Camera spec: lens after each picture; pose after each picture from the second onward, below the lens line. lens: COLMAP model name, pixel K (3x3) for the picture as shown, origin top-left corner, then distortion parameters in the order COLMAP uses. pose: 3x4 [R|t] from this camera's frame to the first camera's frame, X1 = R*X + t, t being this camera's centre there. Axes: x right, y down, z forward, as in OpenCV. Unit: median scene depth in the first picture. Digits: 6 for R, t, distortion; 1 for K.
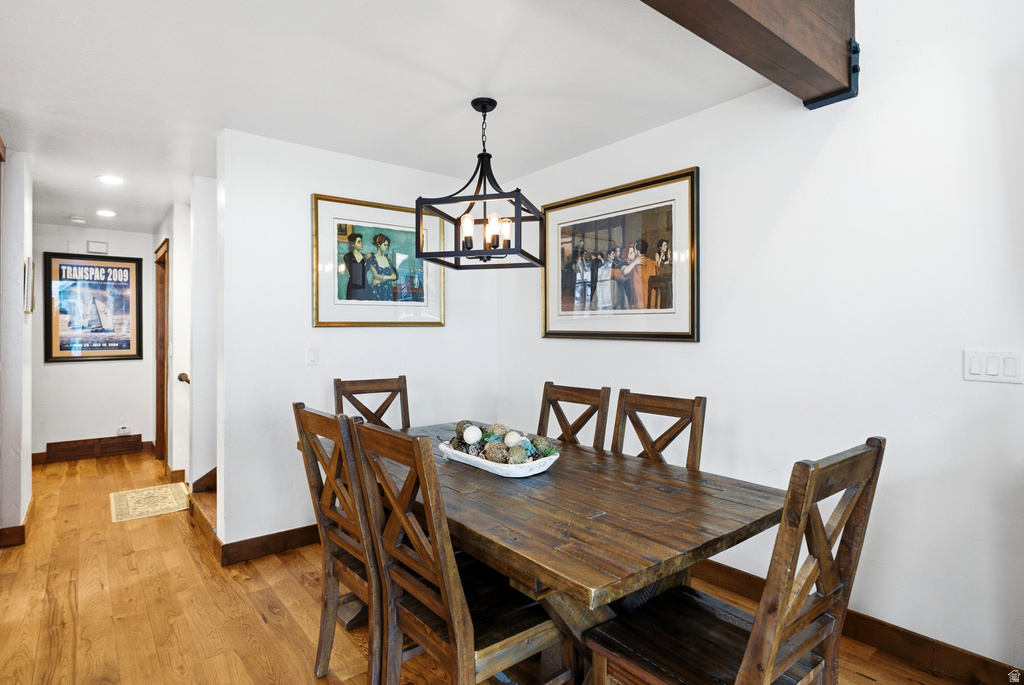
lens RADIAL K [[538.5, 0, 511.5], [0, 538.5, 328.8], [0, 0, 1]] dist [-0.003237, -0.000845]
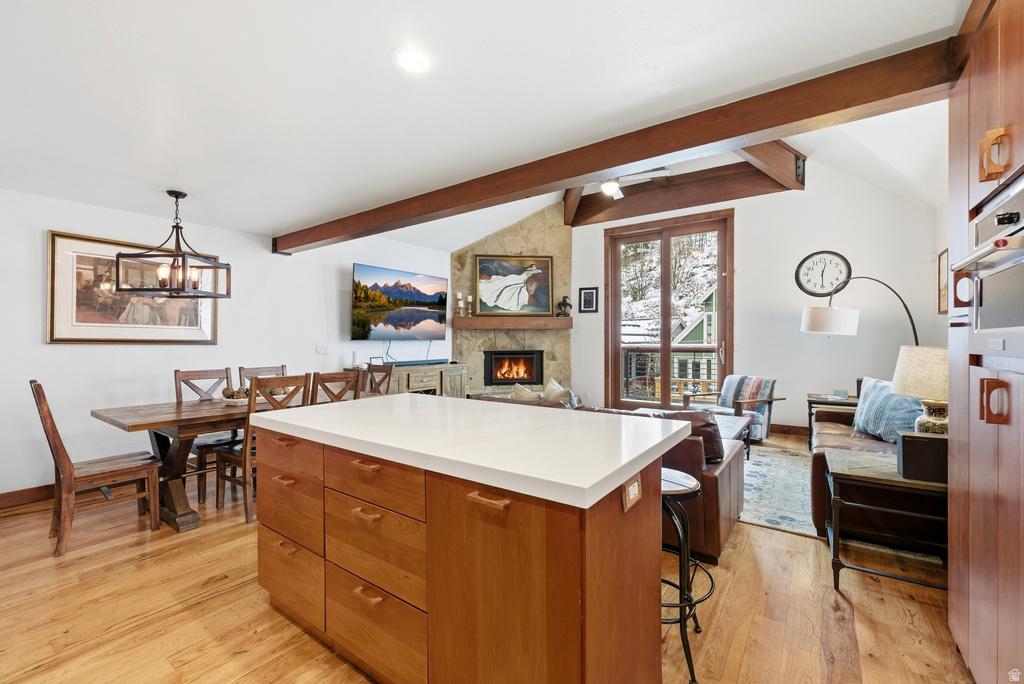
lens RADIAL K [[430.7, 0, 512.0], [0, 430.7, 342.0], [0, 0, 1]] dist [0.002388, 0.000709]
pose [[-0.266784, 0.000891, 0.963756, -1.114501], [-0.005694, 0.999981, -0.002500, 0.009351], [-0.963739, -0.006154, -0.266774, 0.286817]]
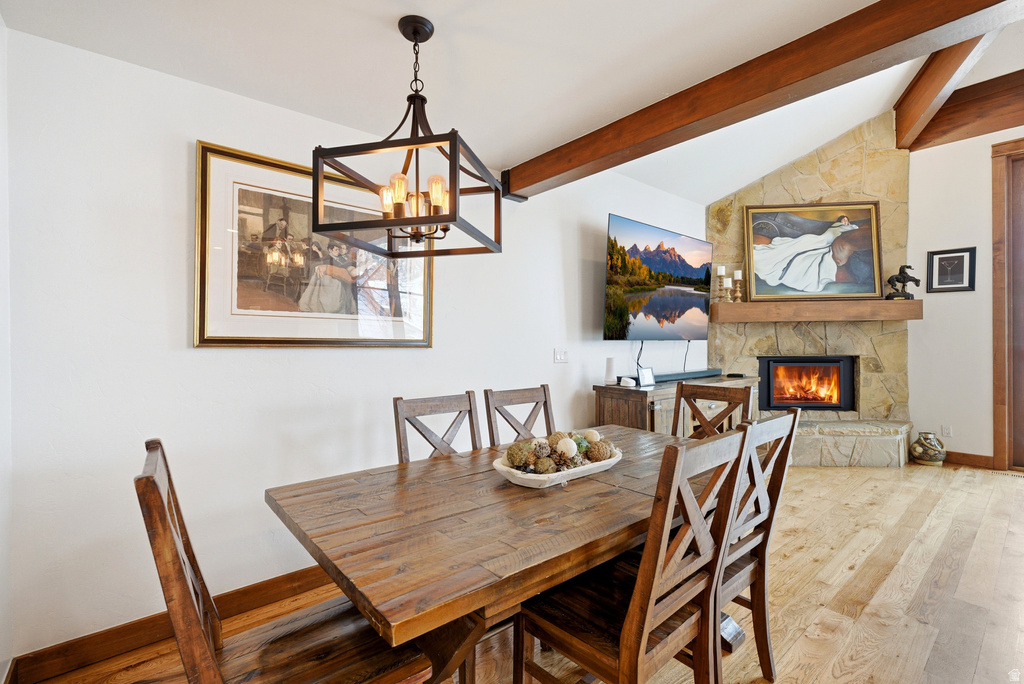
lens RADIAL K [[456.8, 0, 512.0], [0, 456.8, 342.0], [0, 0, 1]] dist [-0.002330, 0.000260]
pose [[-0.025672, 0.002798, 0.999667, -0.493407], [-0.003326, 0.999990, -0.002884, 0.010719], [-0.999665, -0.003399, -0.025662, 0.645659]]
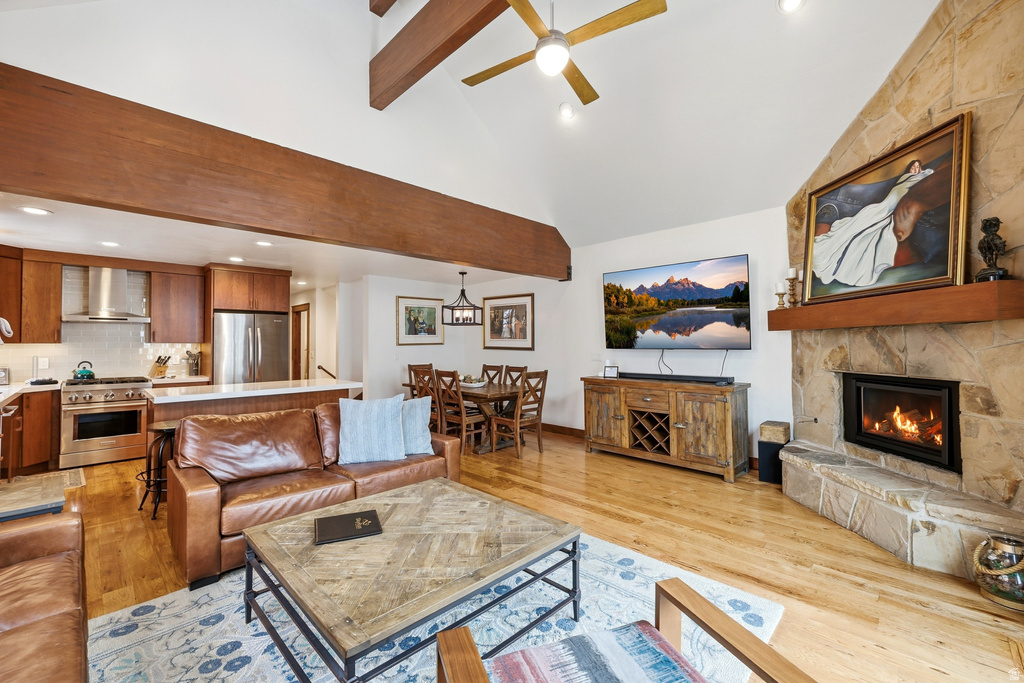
lens RADIAL K [[424.3, 0, 512.6], [0, 424.3, 334.1], [0, 0, 1]] dist [-0.001697, 0.000445]
pose [[0.993684, 0.001354, 0.112210, -0.029850], [0.000142, 0.999911, -0.013321, -0.028344], [-0.112218, 0.013252, 0.993595, -1.037969]]
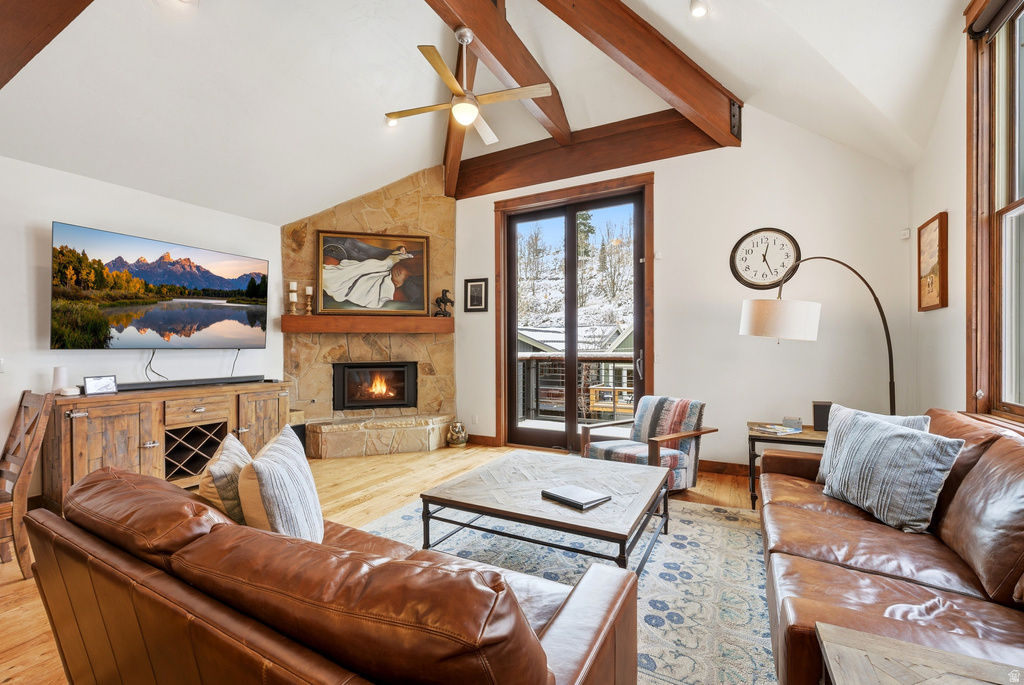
lens RADIAL K [[432.5, 0, 511.6], [0, 432.5, 348.6], [0, 0, 1]] dist [0.002250, 0.000097]
pose [[-0.384142, 0.003212, 0.923268, -0.740411], [-0.003062, 0.999984, -0.004753, 0.003039], [-0.923269, -0.004653, -0.384126, -0.119044]]
